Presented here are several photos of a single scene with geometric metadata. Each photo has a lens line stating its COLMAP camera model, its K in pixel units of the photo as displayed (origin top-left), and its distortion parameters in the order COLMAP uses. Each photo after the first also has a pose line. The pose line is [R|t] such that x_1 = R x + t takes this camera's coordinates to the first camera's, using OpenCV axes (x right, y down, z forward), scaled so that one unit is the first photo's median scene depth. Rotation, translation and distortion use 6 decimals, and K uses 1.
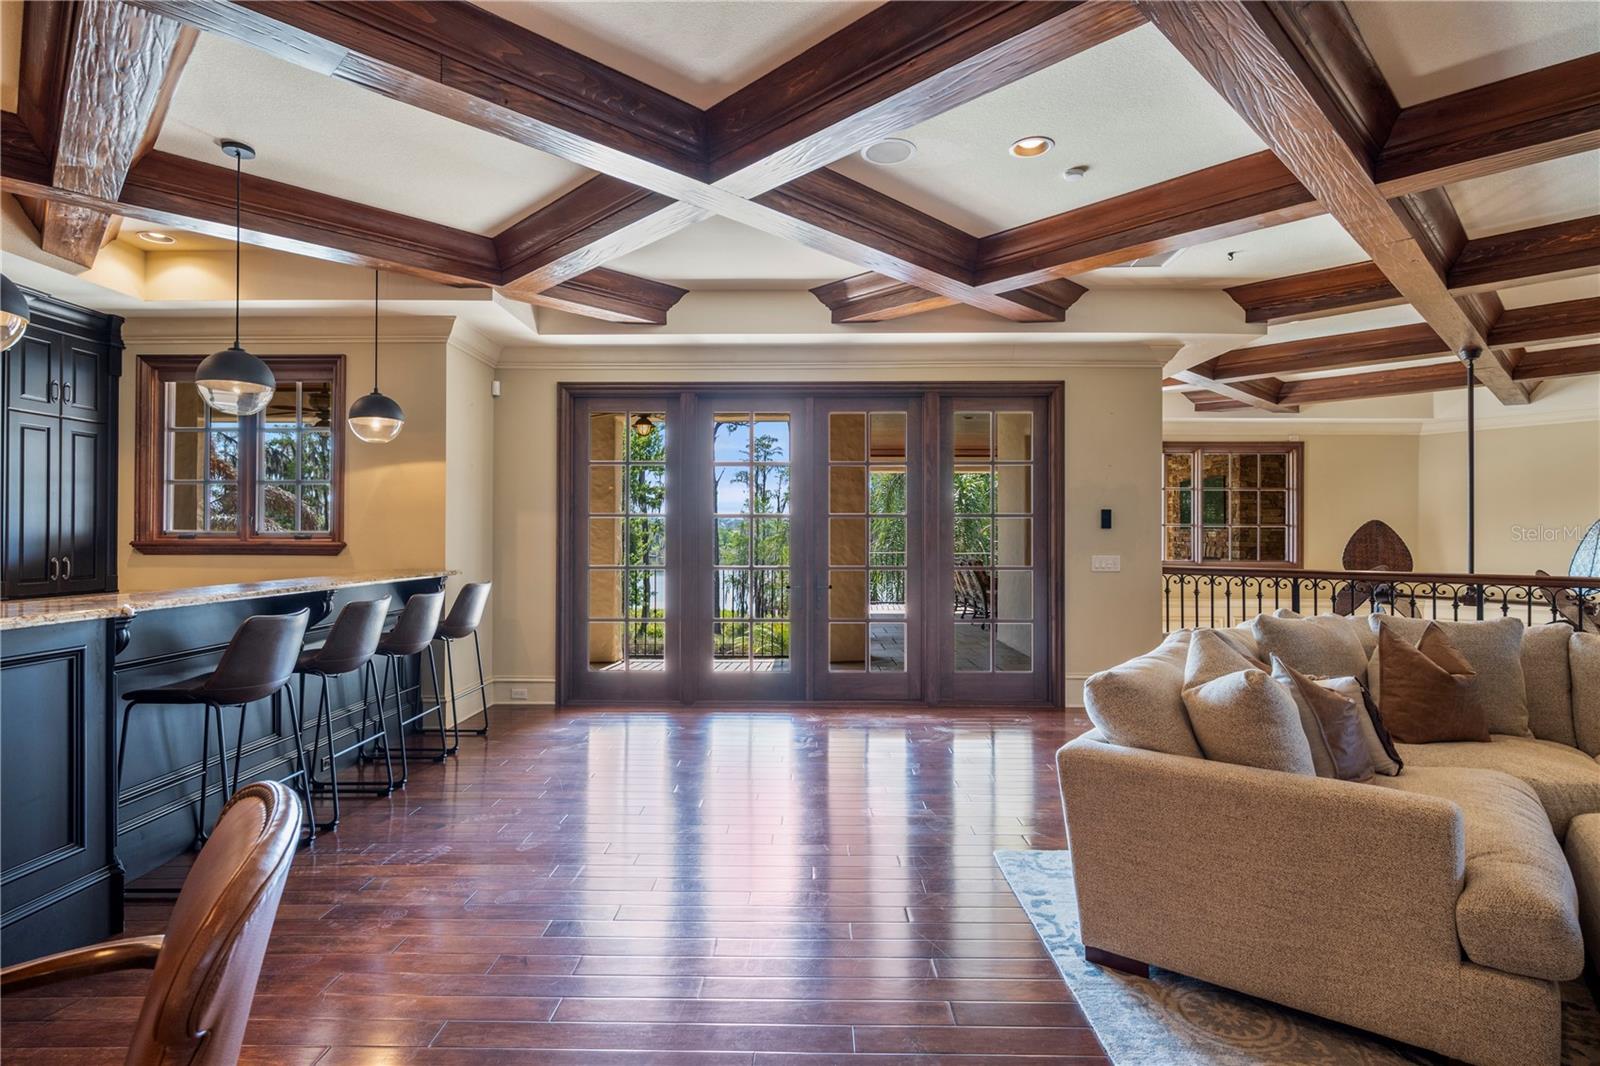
lens RADIAL K [[809.3, 0, 792.4], [0, 809.3, 531.7], [0, 0, 1]] dist [0.000760, -0.000446]
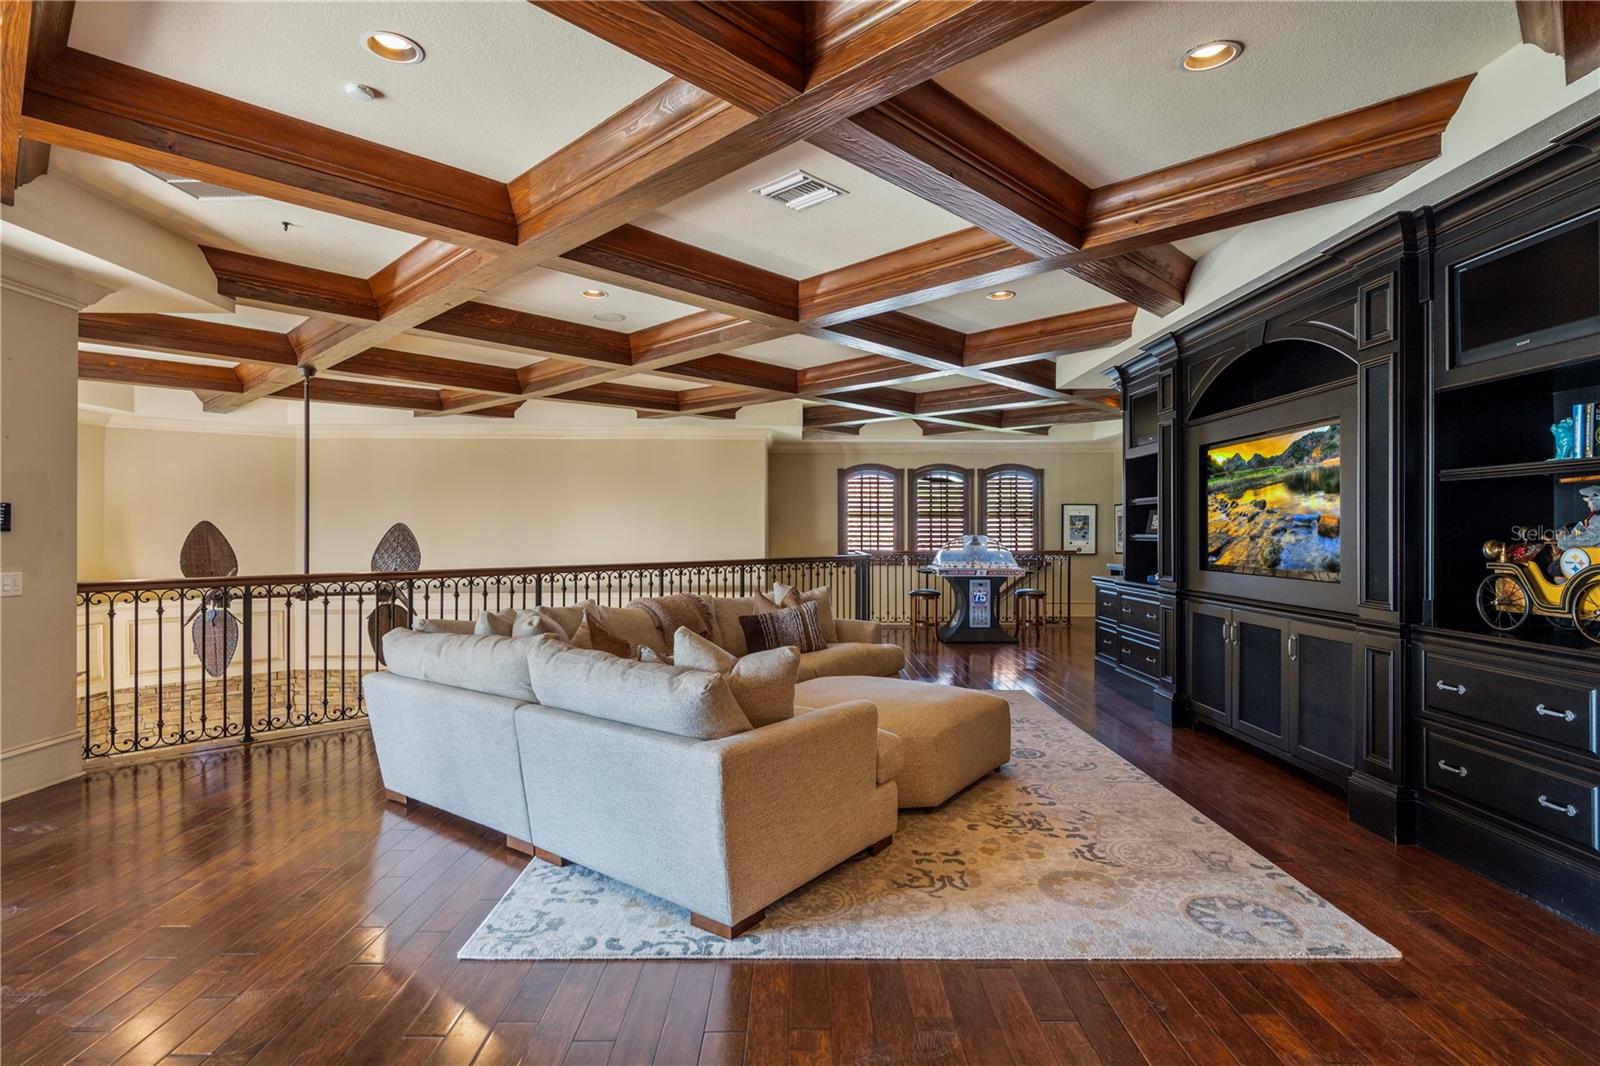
lens RADIAL K [[809.3, 0, 792.4], [0, 809.3, 531.7], [0, 0, 1]] dist [0.000760, -0.000446]
pose [[-0.014788, -0.003274, 0.999885, -0.321147], [-0.005281, 0.999981, 0.003197, -0.010464], [-0.999877, -0.005233, -0.014805, 0.415084]]
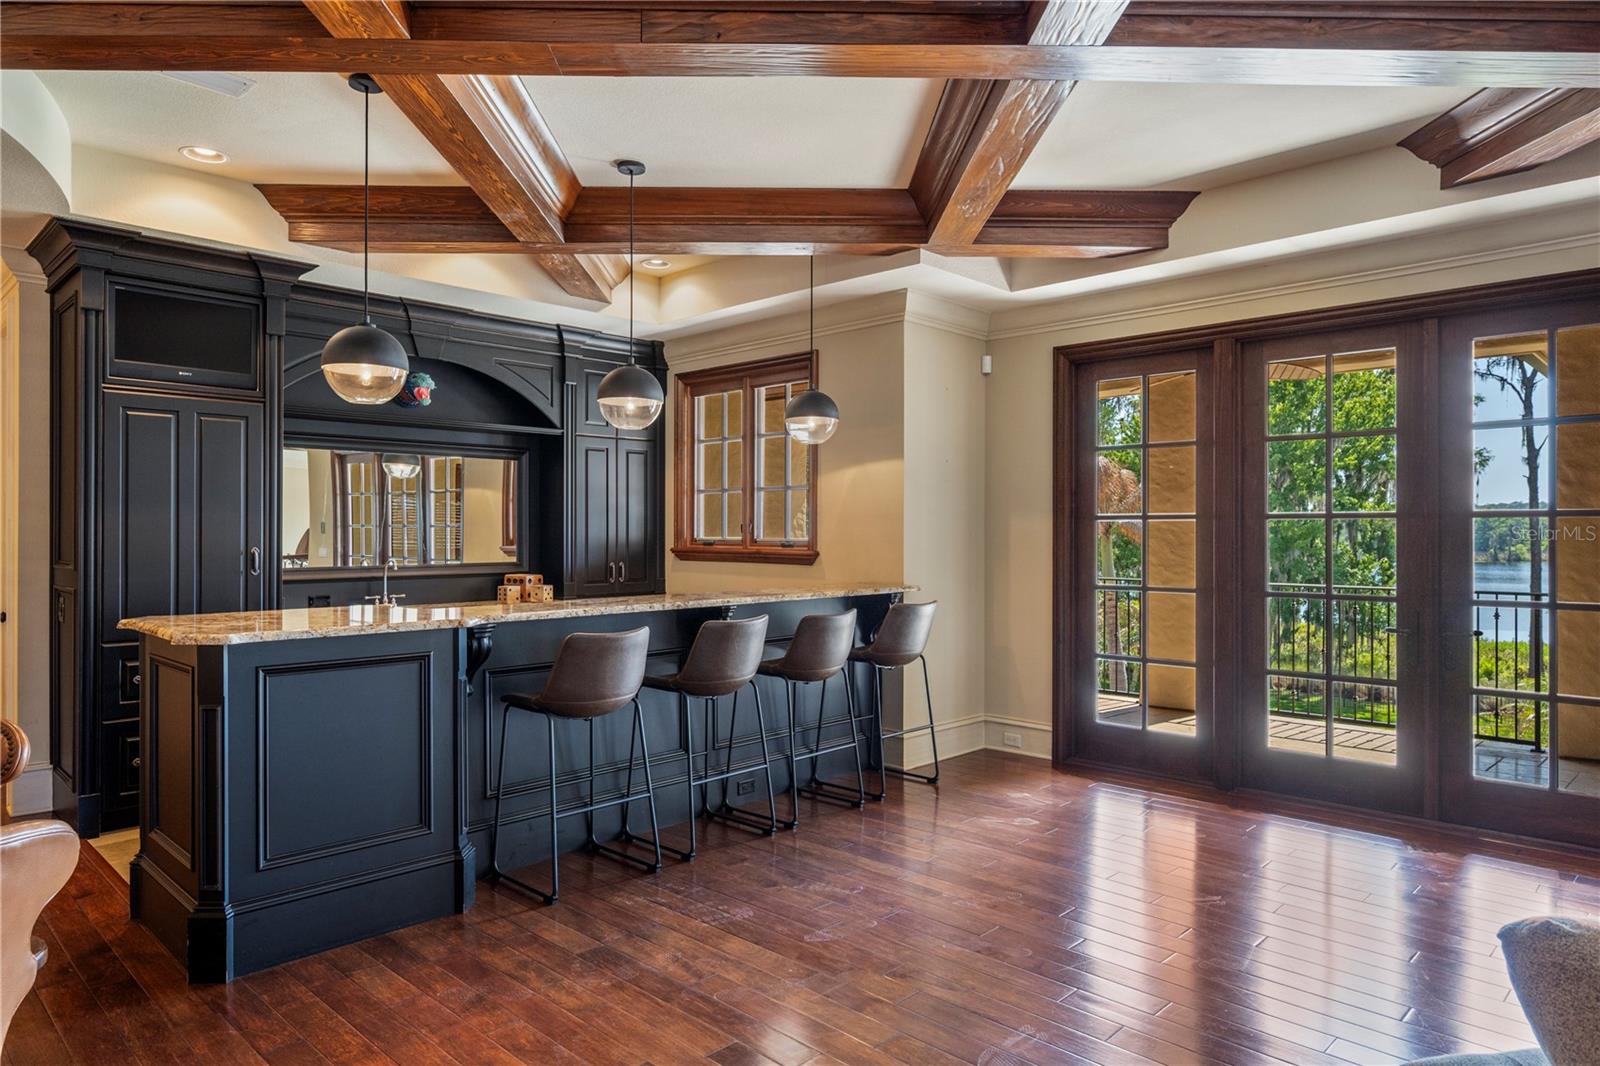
lens RADIAL K [[978.2, 0, 800.0], [0, 978.2, 533.0], [0, 0, 1]] dist [0.004328, 0.001523]
pose [[0.732650, -0.000046, -0.680605, 0.200874], [0.004320, 0.999980, 0.004583, -0.013475], [0.680591, -0.006298, 0.732636, 0.163941]]
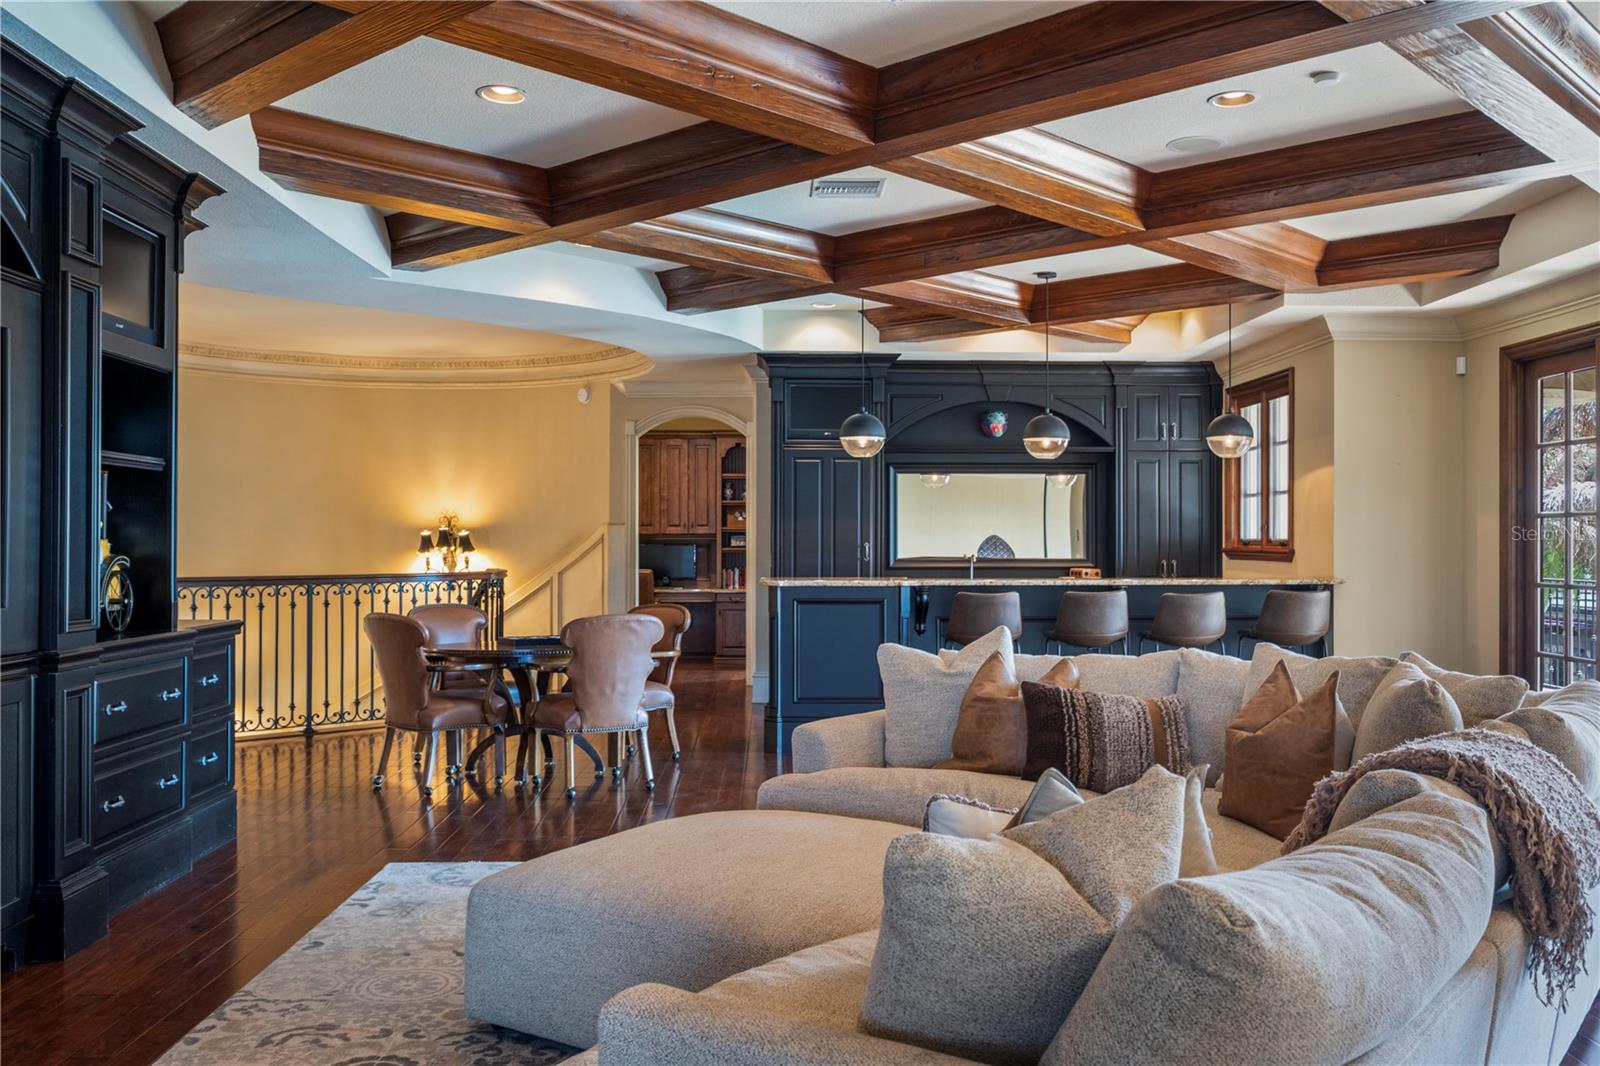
lens RADIAL K [[1373.6, 0, 800.0], [0, 1373.6, 533.0], [0, 0, 1]] dist [-0.005132, -0.000779]
pose [[0.042134, -0.007840, -0.999081, 1.174547], [0.003336, 0.999965, -0.007706, 0.002722], [0.999106, -0.003008, 0.042159, 0.308555]]
